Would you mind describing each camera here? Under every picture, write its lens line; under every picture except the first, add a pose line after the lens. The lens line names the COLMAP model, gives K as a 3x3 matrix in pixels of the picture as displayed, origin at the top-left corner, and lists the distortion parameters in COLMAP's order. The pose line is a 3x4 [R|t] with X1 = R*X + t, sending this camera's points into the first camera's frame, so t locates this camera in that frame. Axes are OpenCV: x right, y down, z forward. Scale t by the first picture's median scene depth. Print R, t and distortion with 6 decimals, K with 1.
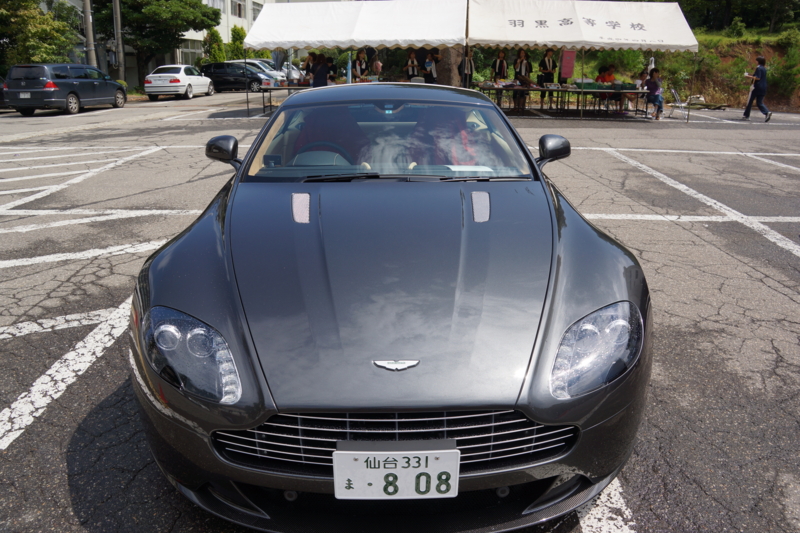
lens RADIAL K [[613.1, 0, 400.0], [0, 613.1, 266.5], [0, 0, 1]] dist [-0.163809, 0.119808]
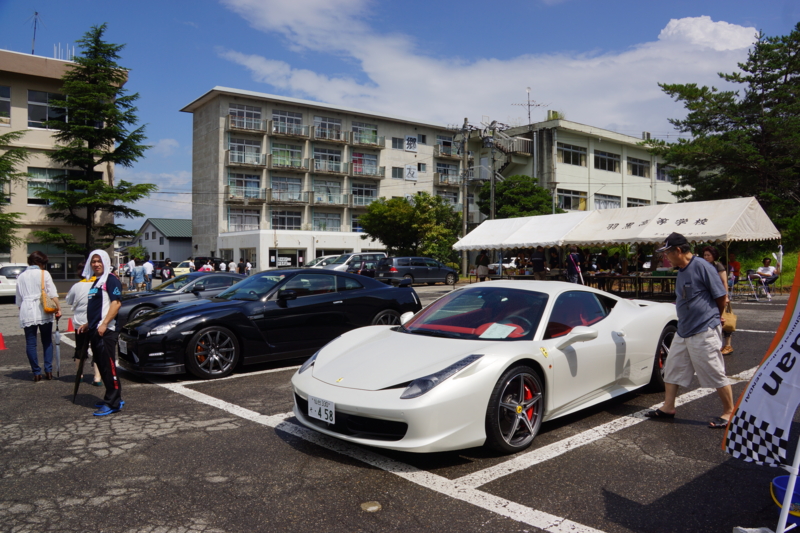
lens RADIAL K [[613.1, 0, 400.0], [0, 613.1, 266.5], [0, 0, 1]] dist [-0.163809, 0.119808]
pose [[0.656586, -0.002555, -0.754246, 0.528057], [-0.225462, 0.953607, -0.199499, 0.020361], [0.719765, 0.301042, 0.625550, -0.065563]]
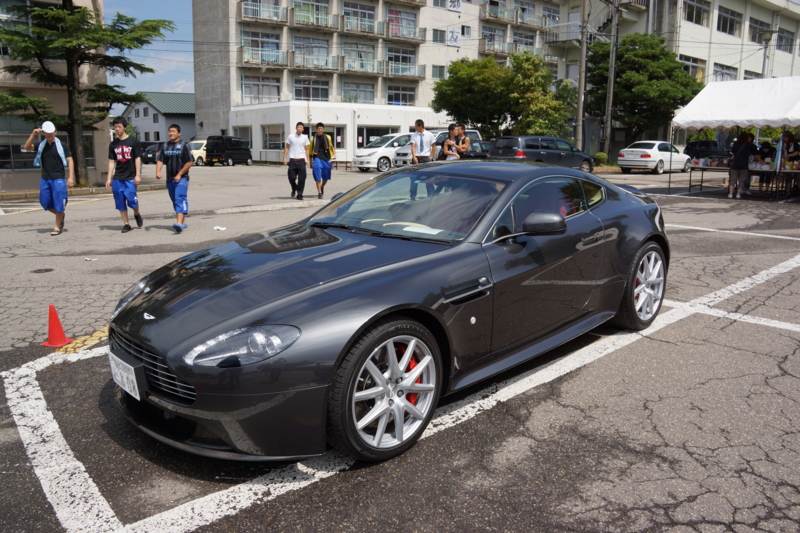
lens RADIAL K [[613.1, 0, 400.0], [0, 613.1, 266.5], [0, 0, 1]] dist [-0.163809, 0.119808]
pose [[0.671621, 0.145003, -0.726567, 0.114214], [-0.230072, 0.972998, -0.018489, -0.007685], [0.704267, 0.179580, 0.686847, 0.019780]]
